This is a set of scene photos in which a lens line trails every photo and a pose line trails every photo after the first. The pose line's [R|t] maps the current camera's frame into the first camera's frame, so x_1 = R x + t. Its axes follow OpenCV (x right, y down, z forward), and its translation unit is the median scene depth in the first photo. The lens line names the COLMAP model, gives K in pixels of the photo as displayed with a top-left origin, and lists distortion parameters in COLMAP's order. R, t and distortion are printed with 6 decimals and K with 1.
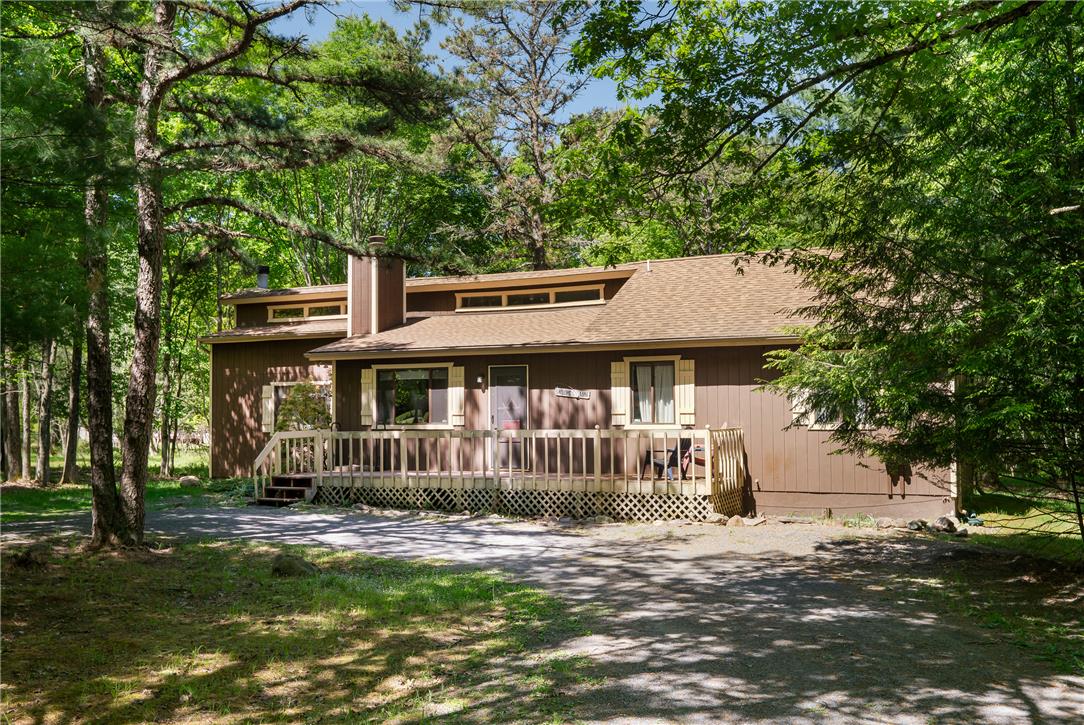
lens RADIAL K [[1027.1, 0, 542.0], [0, 1027.1, 362.5], [0, 0, 1]] dist [0.003607, 0.001860]
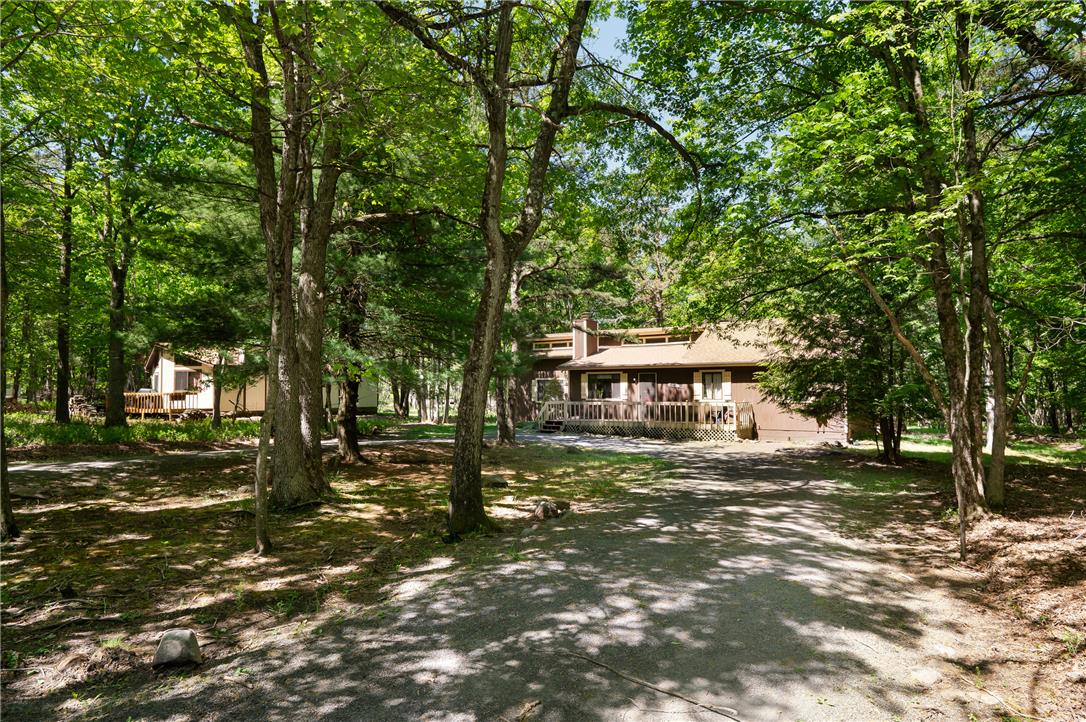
lens RADIAL K [[630.1, 0, 543.0], [0, 630.1, 361.0], [0, 0, 1]] dist [0.004669, -0.000187]
pose [[0.983562, -0.003711, -0.180534, -0.008206], [0.005039, 0.999964, 0.006894, -0.036320], [0.180502, -0.007691, 0.983545, -0.432397]]
